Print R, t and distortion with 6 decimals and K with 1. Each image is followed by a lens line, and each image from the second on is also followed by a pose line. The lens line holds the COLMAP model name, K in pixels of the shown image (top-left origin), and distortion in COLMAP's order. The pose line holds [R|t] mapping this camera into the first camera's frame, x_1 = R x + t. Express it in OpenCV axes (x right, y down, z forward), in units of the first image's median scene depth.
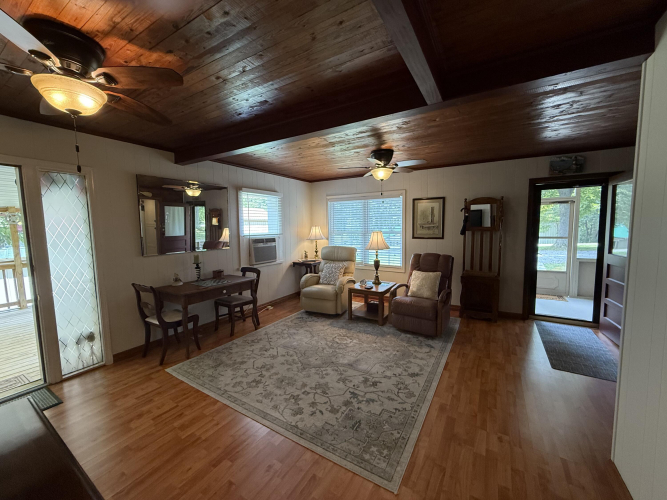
lens RADIAL K [[267.1, 0, 334.5], [0, 267.1, 252.9], [0, 0, 1]] dist [0.001778, 0.000544]
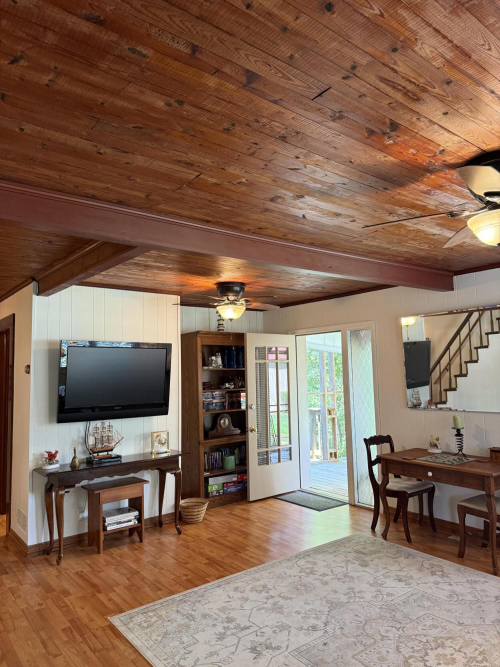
lens RADIAL K [[474.4, 0, 248.6], [0, 474.4, 334.3], [0, 0, 1]] dist [0.040955, -0.057475]
pose [[-0.364532, -0.052275, -0.929722, 1.158676], [-0.061754, 0.997582, -0.031877, -0.181027], [0.929141, 0.045794, -0.366879, 1.310529]]
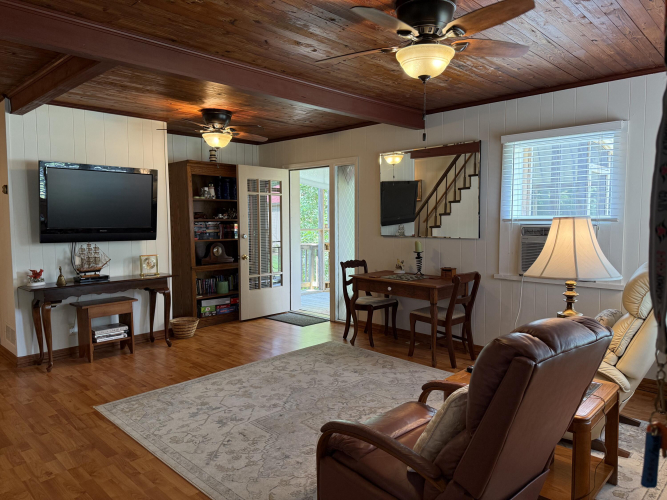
lens RADIAL K [[474.4, 0, 334.4], [0, 474.4, 255.2], [0, 0, 1]] dist [0.040955, -0.057475]
pose [[-0.227939, 0.094108, -0.969117, 1.252314], [-0.086714, 0.989401, 0.116473, -0.129678], [0.969807, 0.110584, -0.217362, 1.484974]]
